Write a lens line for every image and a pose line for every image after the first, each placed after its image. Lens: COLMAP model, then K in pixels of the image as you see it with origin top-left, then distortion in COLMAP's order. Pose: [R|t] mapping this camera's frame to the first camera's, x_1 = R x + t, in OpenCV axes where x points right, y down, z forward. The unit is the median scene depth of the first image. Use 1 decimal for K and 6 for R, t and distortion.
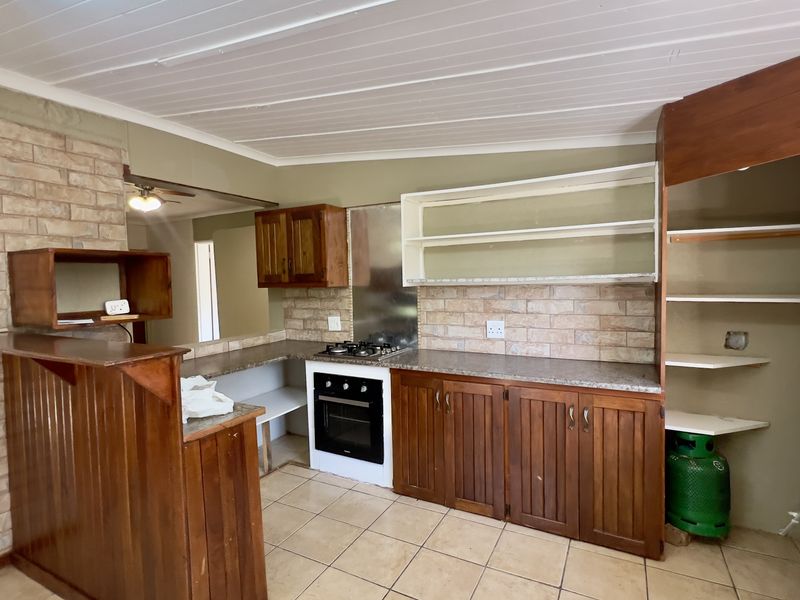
lens RADIAL K [[427.3, 0, 398.9], [0, 427.3, 299.2], [0, 0, 1]] dist [0.001273, 0.000866]
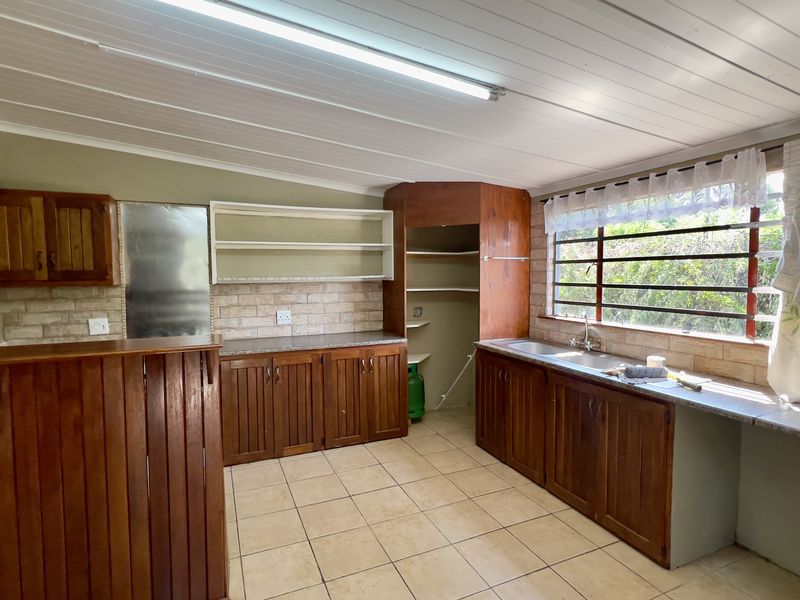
lens RADIAL K [[427.3, 0, 398.5], [0, 427.3, 298.9], [0, 0, 1]] dist [0.001273, 0.000866]
pose [[0.615893, -0.030011, 0.787258, -0.622104], [0.032652, 0.999388, 0.012553, 0.011686], [-0.787153, 0.017974, 0.616496, -0.066808]]
